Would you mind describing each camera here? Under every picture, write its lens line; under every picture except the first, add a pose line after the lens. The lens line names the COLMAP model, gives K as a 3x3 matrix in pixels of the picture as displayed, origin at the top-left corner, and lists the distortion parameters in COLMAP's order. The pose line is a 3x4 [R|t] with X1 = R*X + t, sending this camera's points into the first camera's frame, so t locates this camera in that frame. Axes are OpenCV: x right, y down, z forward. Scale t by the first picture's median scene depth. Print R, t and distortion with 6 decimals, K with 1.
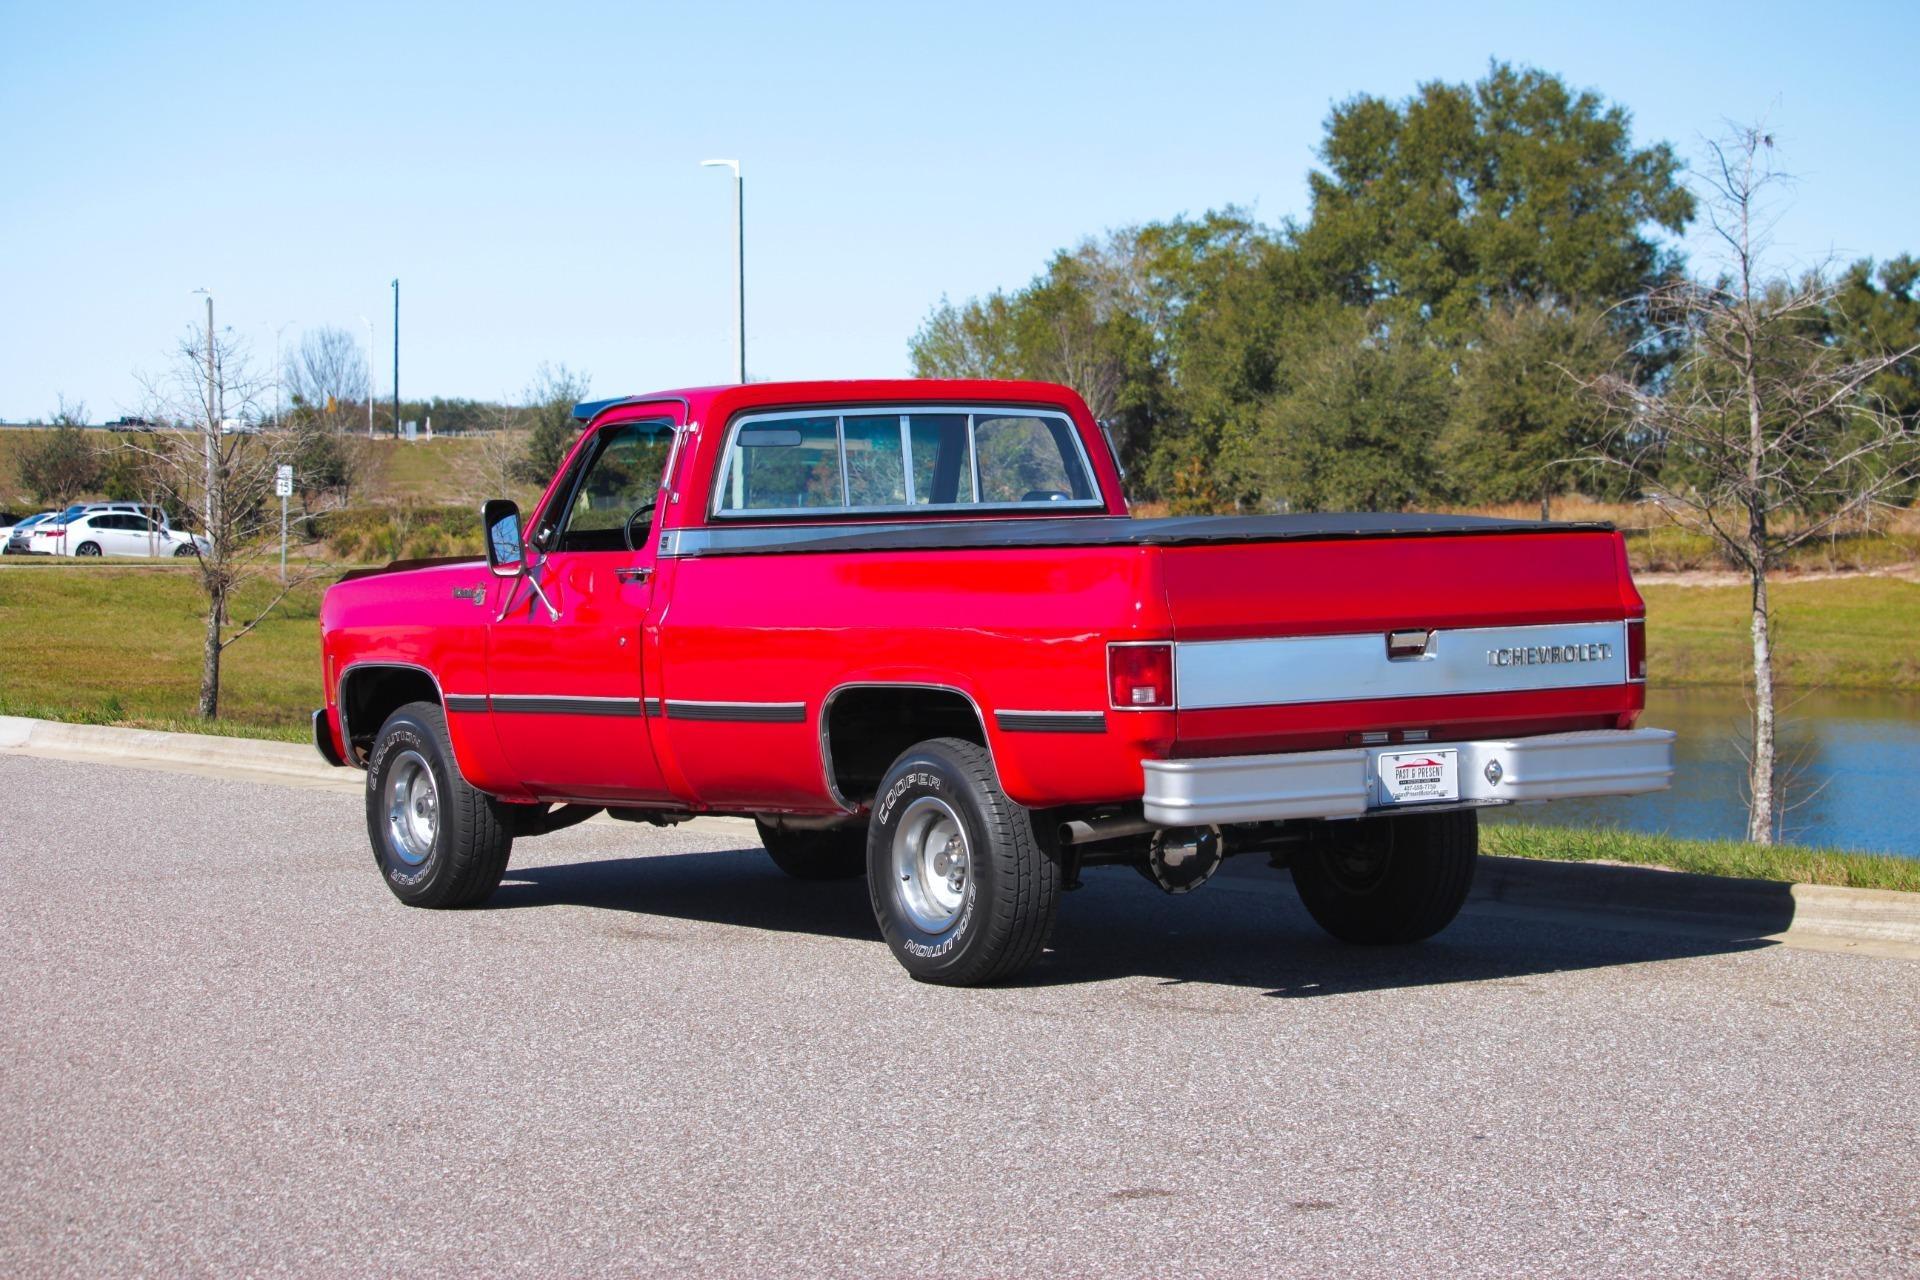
lens RADIAL K [[4917.2, 0, 947.8], [0, 4917.2, 540.6], [0, 0, 1]] dist [-0.383693, 0.000000]
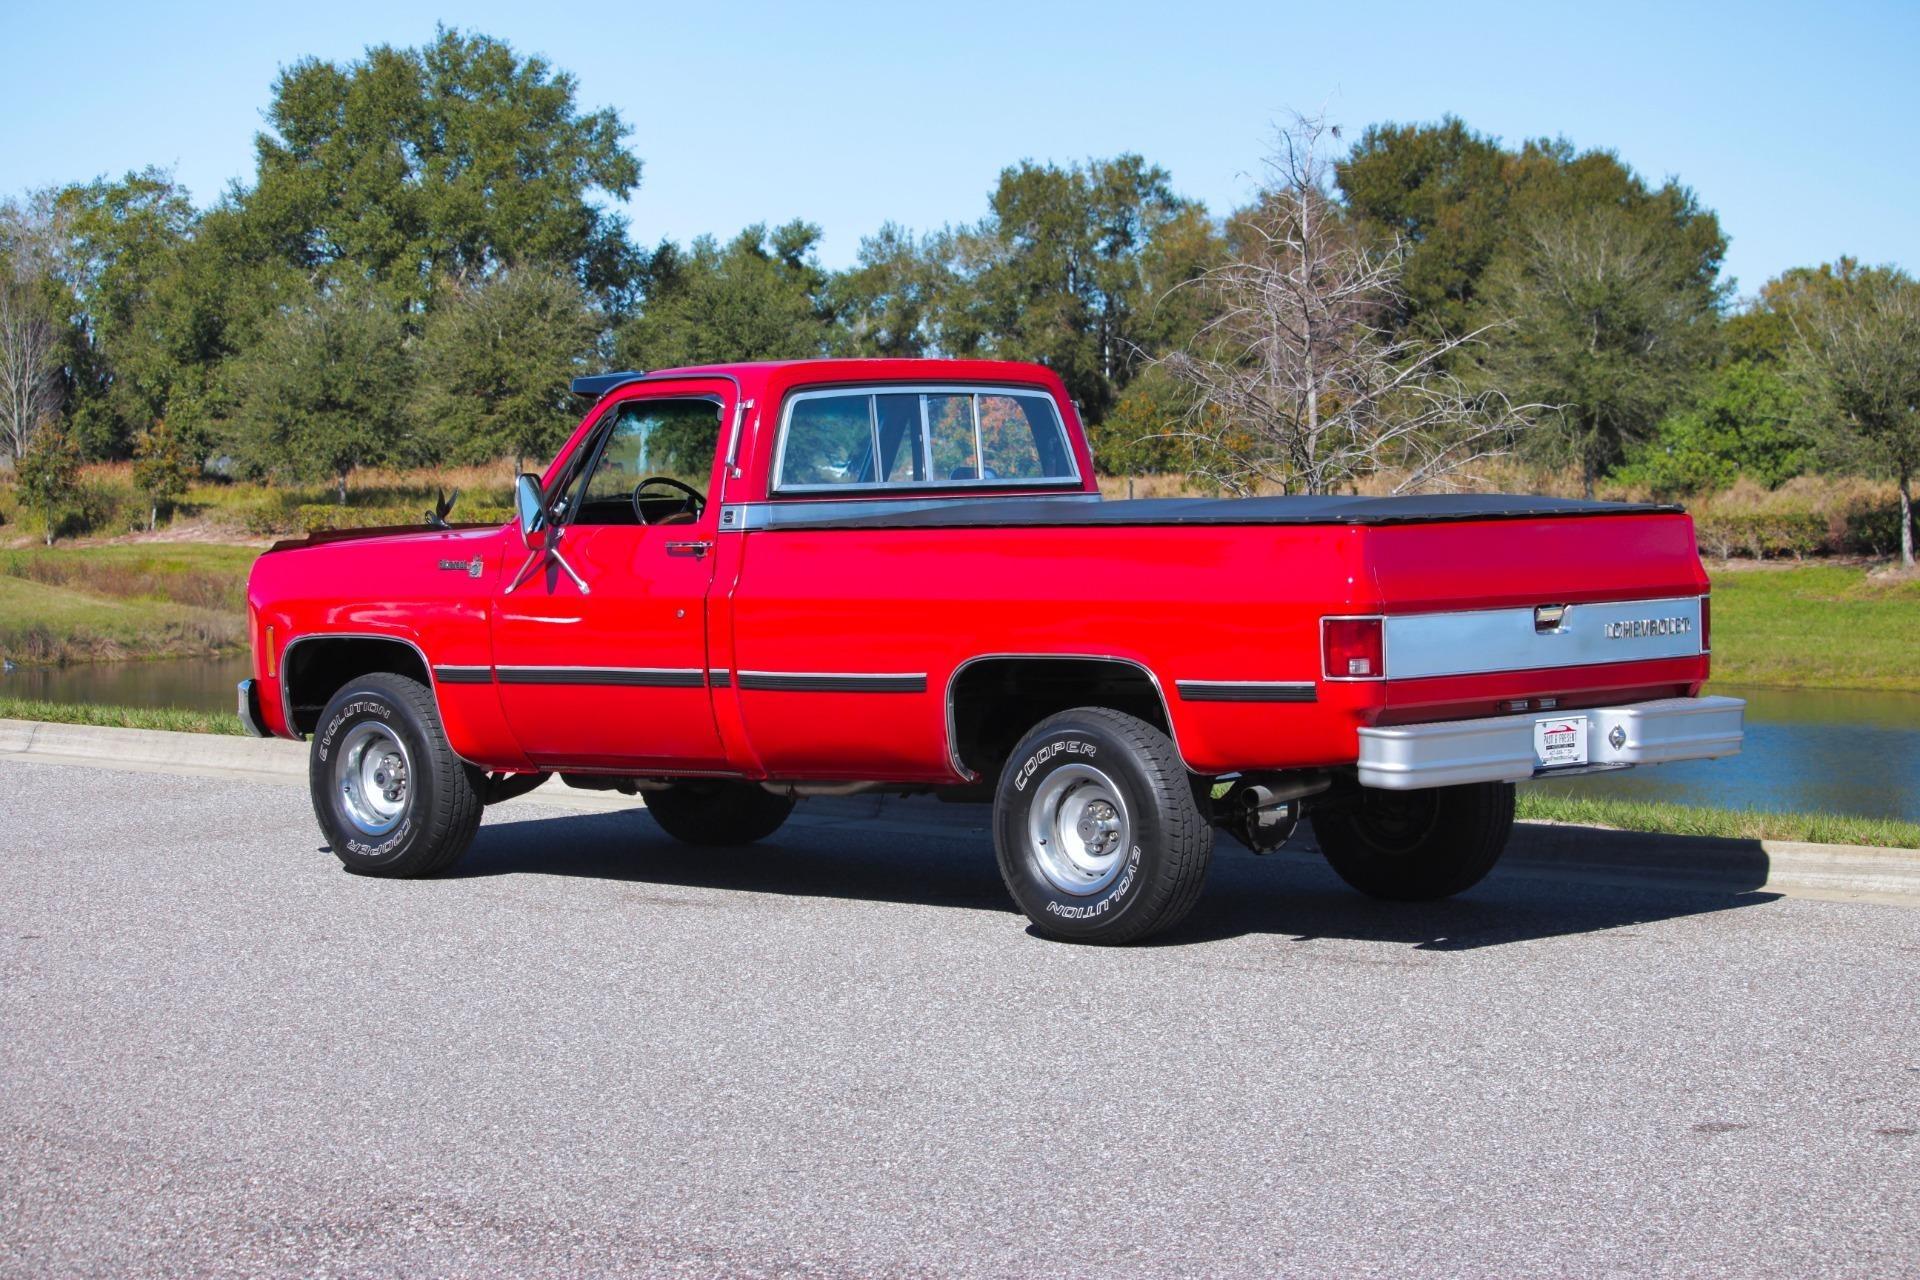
lens RADIAL K [[4917.2, 0, 955.9], [0, 4917.2, 639.6], [0, 0, 1]] dist [-0.383693, 0.000000]
pose [[0.970458, -0.000519, 0.241271, -0.236325], [-0.006284, 0.999604, 0.027426, -0.002169], [-0.241189, -0.028132, 0.970070, -0.003515]]
